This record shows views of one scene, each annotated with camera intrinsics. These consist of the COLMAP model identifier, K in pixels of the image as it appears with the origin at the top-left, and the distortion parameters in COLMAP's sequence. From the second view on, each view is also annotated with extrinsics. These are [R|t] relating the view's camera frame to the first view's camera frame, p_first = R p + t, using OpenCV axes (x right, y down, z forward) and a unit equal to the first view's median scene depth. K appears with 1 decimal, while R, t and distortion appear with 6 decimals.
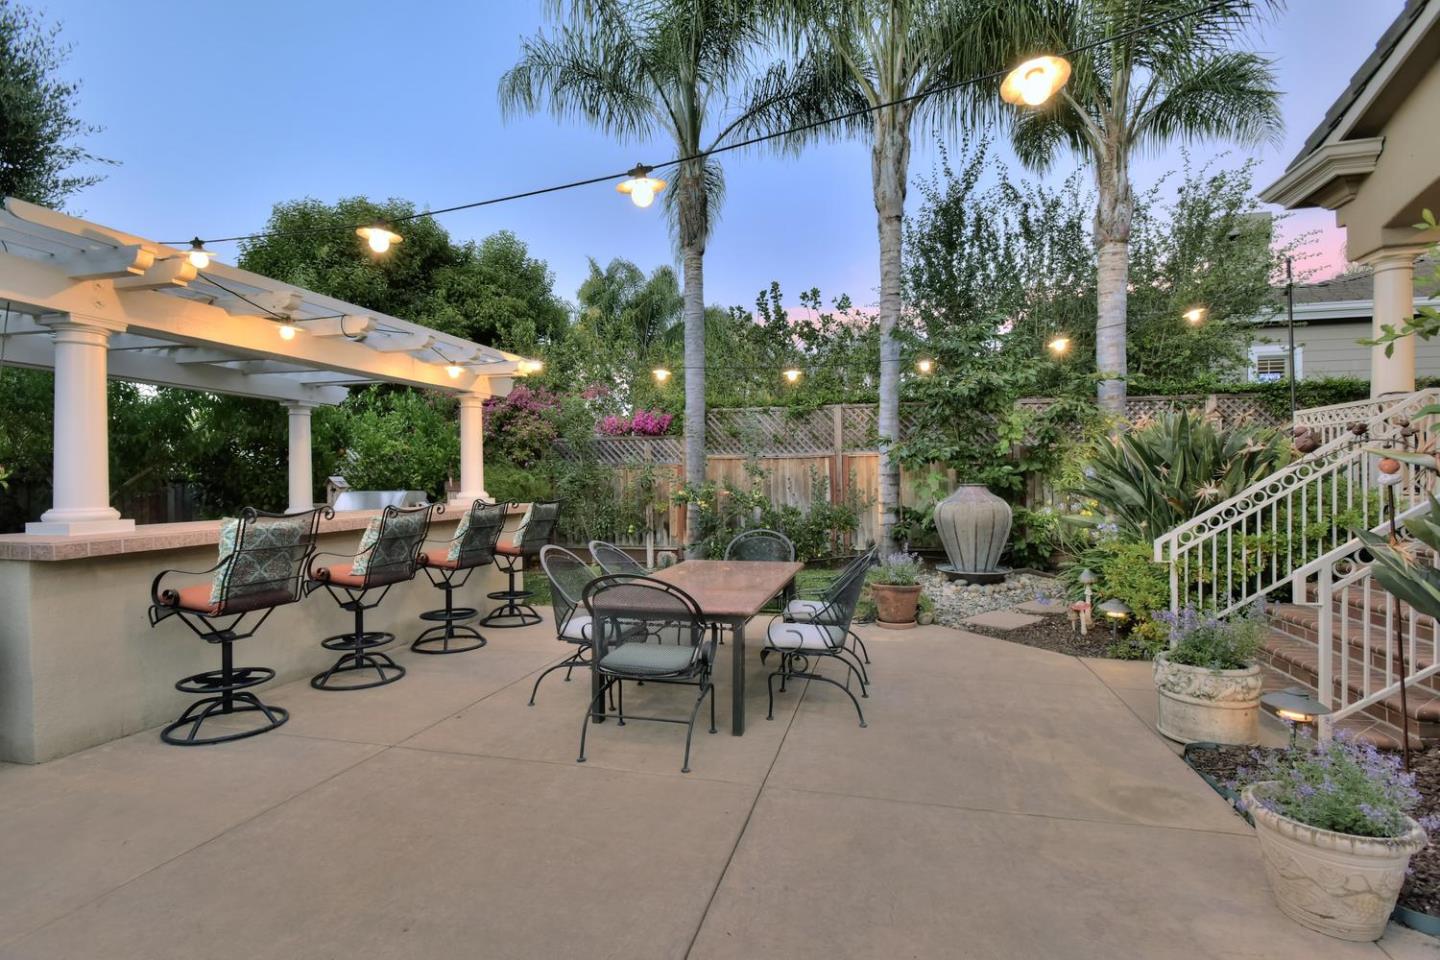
lens RADIAL K [[692.8, 0, 714.1], [0, 692.8, 483.6], [0, 0, 1]] dist [-0.010993, 0.000330]
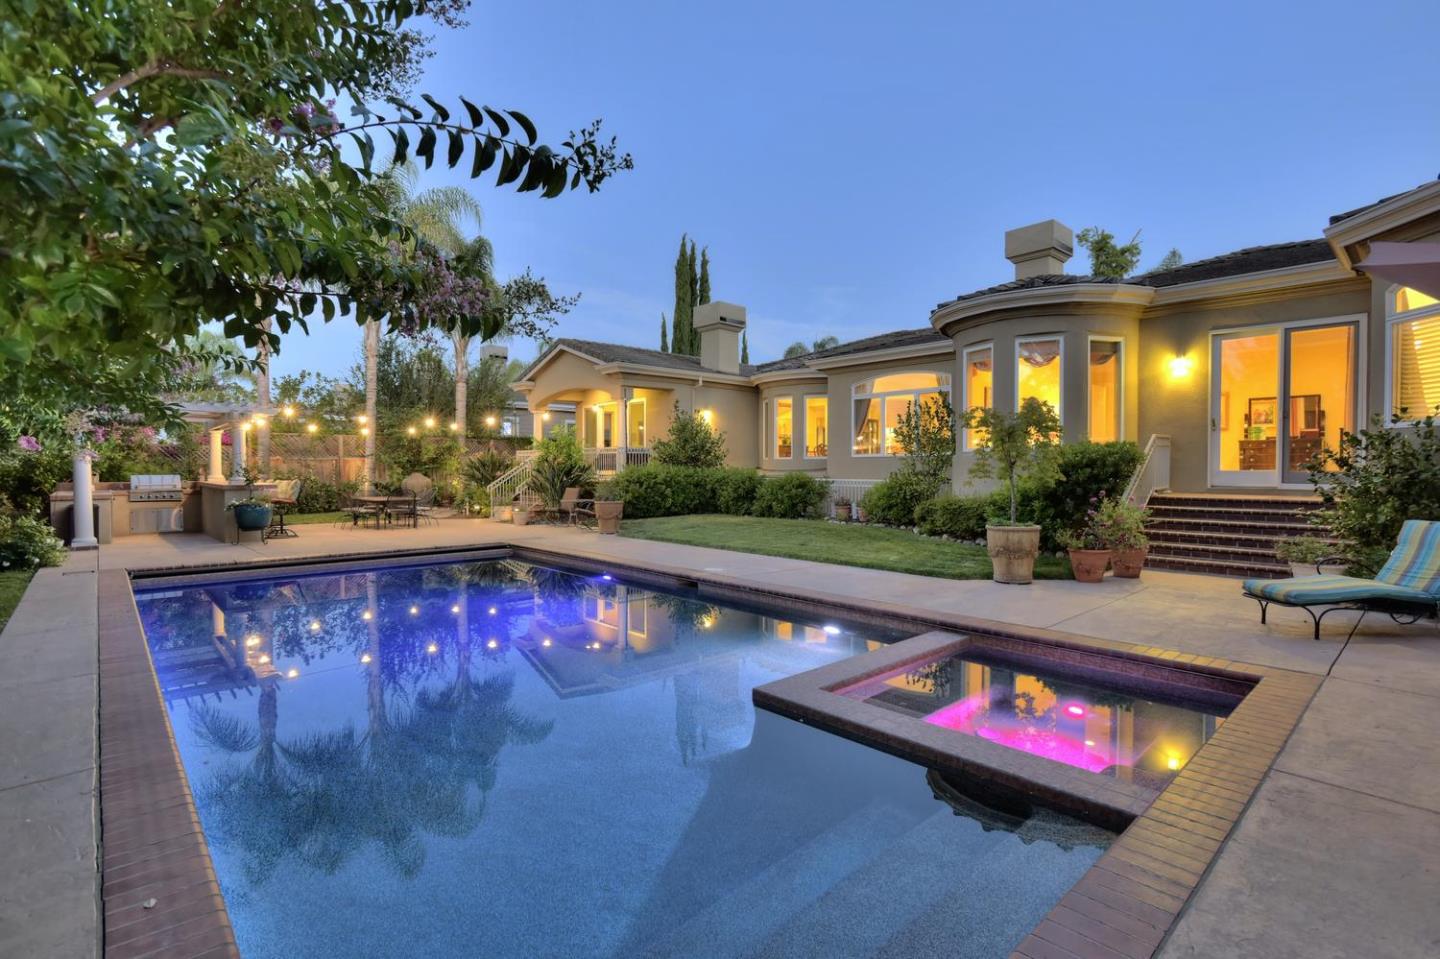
lens RADIAL K [[692.8, 0, 722.7], [0, 692.8, 480.7], [0, 0, 1]] dist [-0.010993, 0.000330]
pose [[0.551349, -0.004554, 0.834262, -0.995740], [0.004499, 0.999987, 0.002485, 0.025281], [-0.834262, 0.002383, 0.551362, -1.191959]]
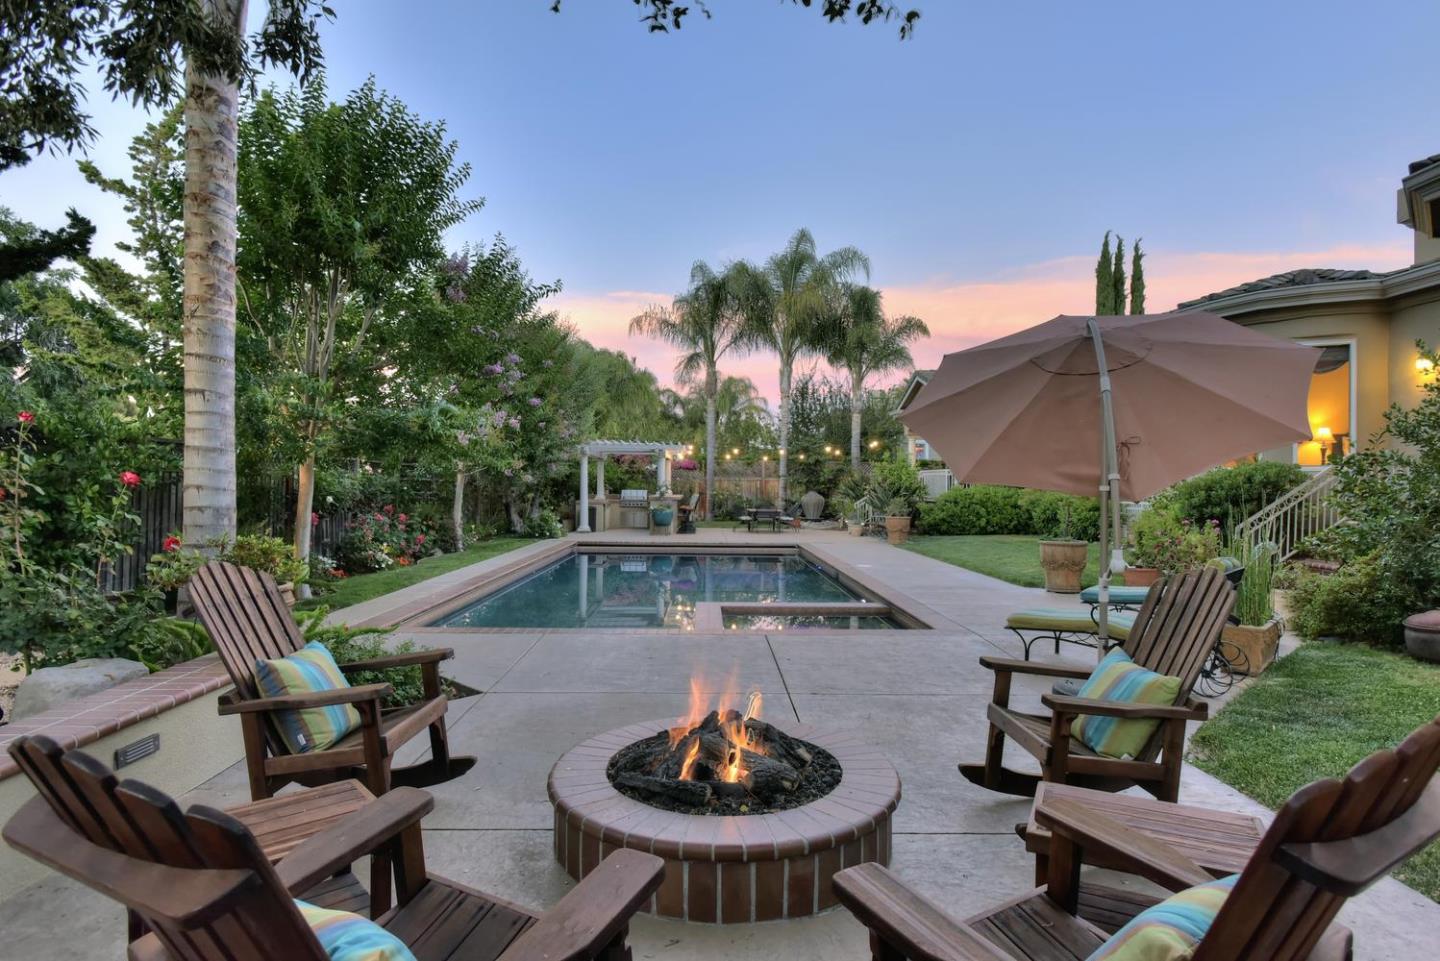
lens RADIAL K [[692.8, 0, 720.7], [0, 692.8, 488.1], [0, 0, 1]] dist [-0.010993, 0.000330]
pose [[0.966699, 0.015104, 0.255471, -0.720793], [-0.013049, 0.999867, -0.009736, 0.021950], [-0.255584, 0.006078, 0.966768, -1.670278]]
